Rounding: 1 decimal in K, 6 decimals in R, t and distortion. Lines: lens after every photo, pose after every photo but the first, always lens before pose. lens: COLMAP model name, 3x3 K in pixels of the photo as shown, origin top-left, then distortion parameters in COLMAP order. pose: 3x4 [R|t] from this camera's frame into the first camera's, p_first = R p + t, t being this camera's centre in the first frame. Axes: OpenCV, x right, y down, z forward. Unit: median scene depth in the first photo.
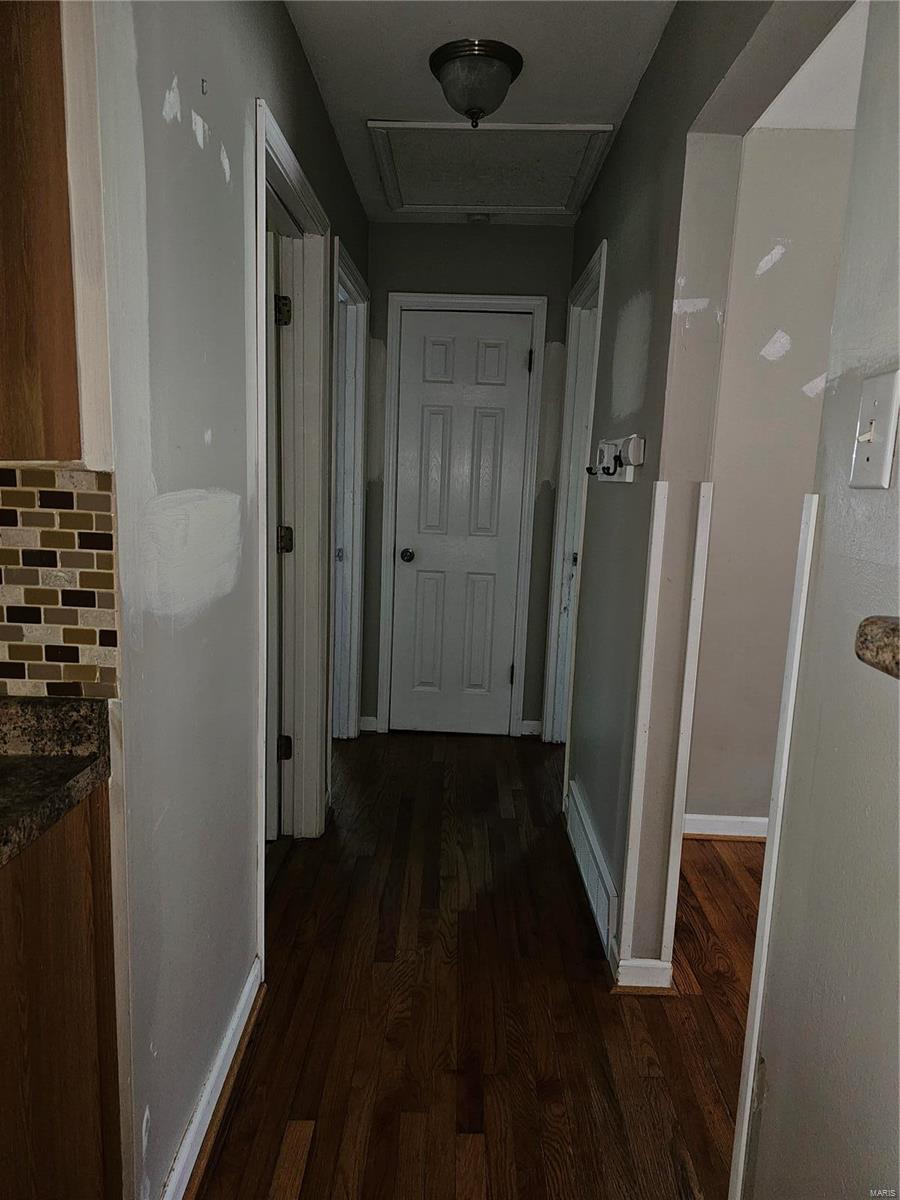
lens RADIAL K [[800.0, 0, 453.5], [0, 800.0, 604.7], [0, 0, 1]] dist [0.079557, -0.075372]
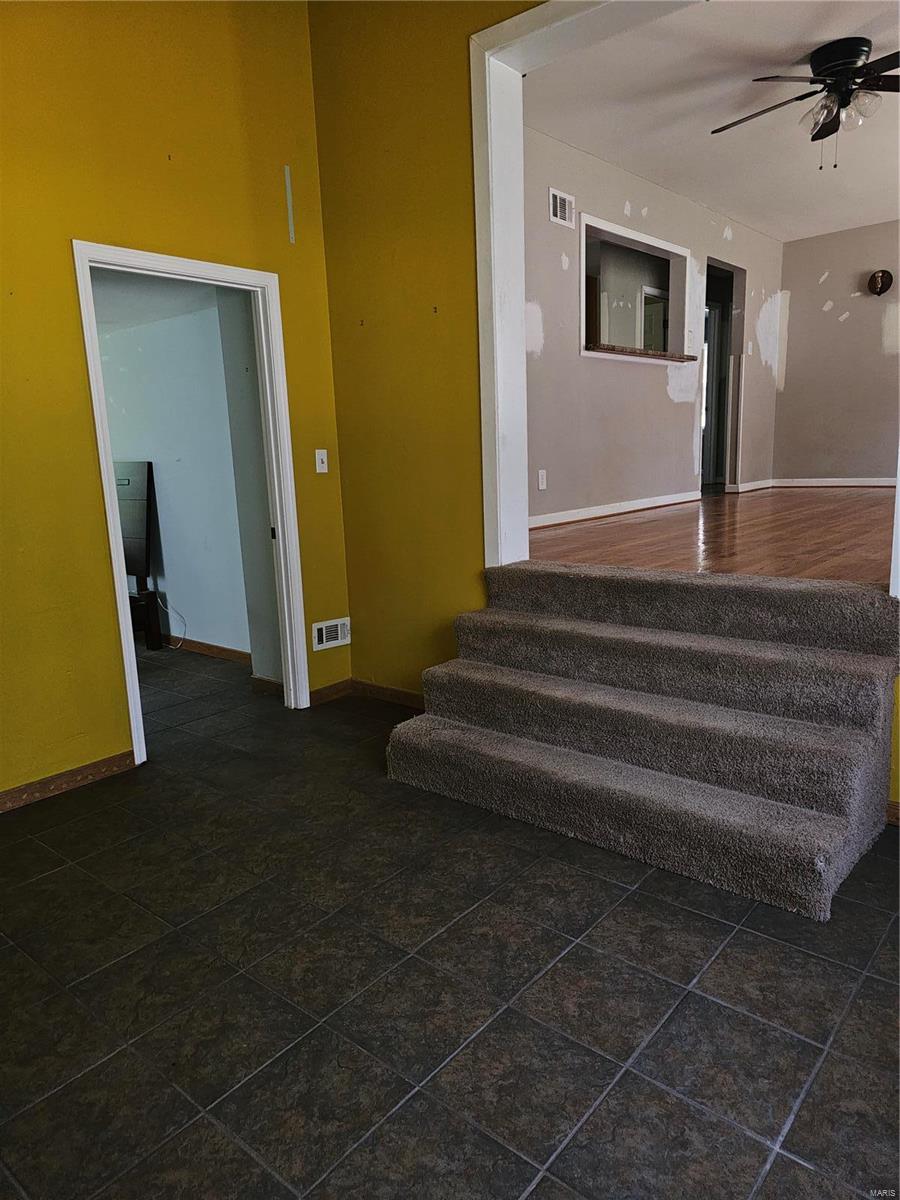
lens RADIAL K [[794.5, 0, 452.3], [0, 794.5, 600.8], [0, 0, 1]] dist [0.078902, -0.073404]
pose [[0.766432, 0.052951, -0.640139, 1.454523], [-0.039358, 0.998595, 0.035479, 0.783810], [0.641119, -0.001997, 0.767439, -2.384744]]
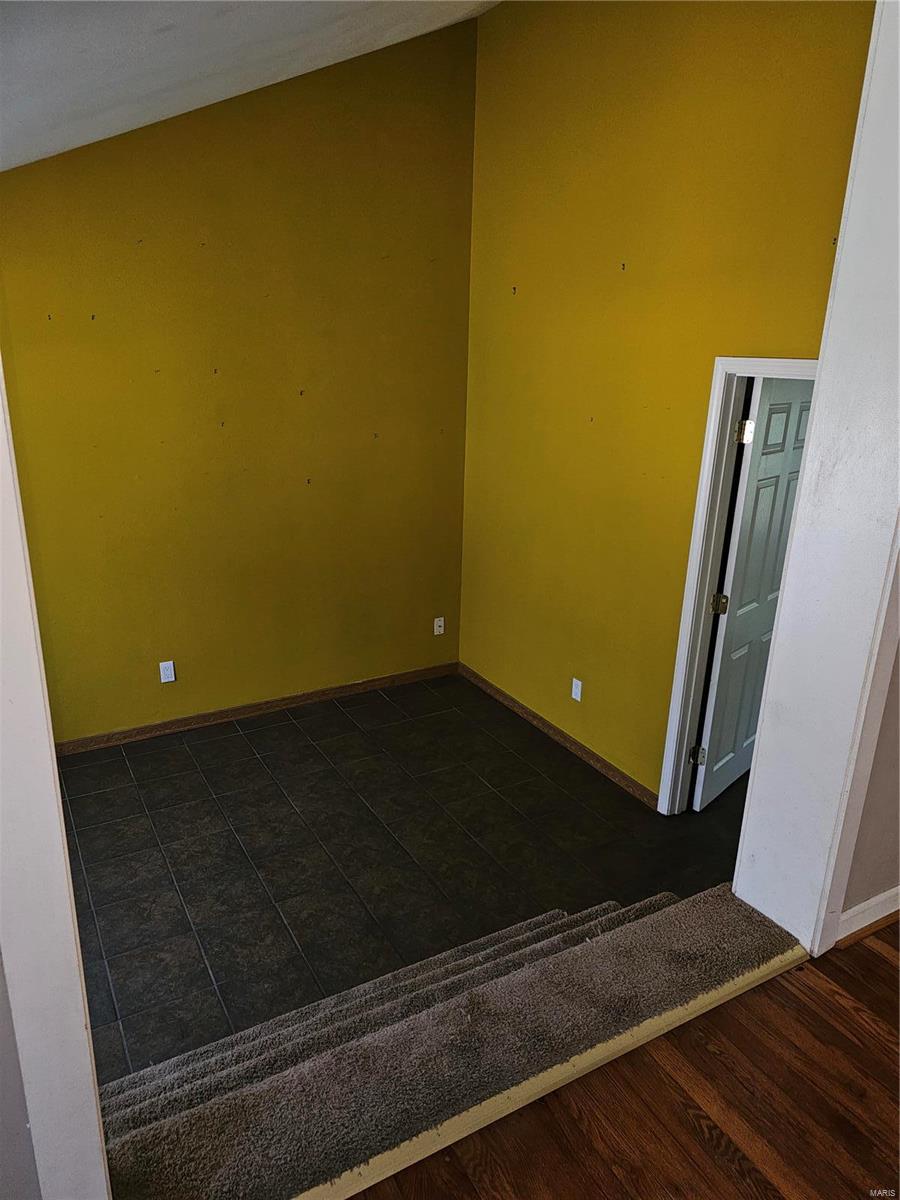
lens RADIAL K [[800.0, 0, 453.5], [0, 800.0, 604.7], [0, 0, 1]] dist [0.079557, -0.075372]
pose [[-0.858470, 0.101536, -0.502713, 1.257356], [-0.142994, 0.893950, 0.424742, 0.163694], [0.492527, 0.436513, -0.752910, -0.850409]]
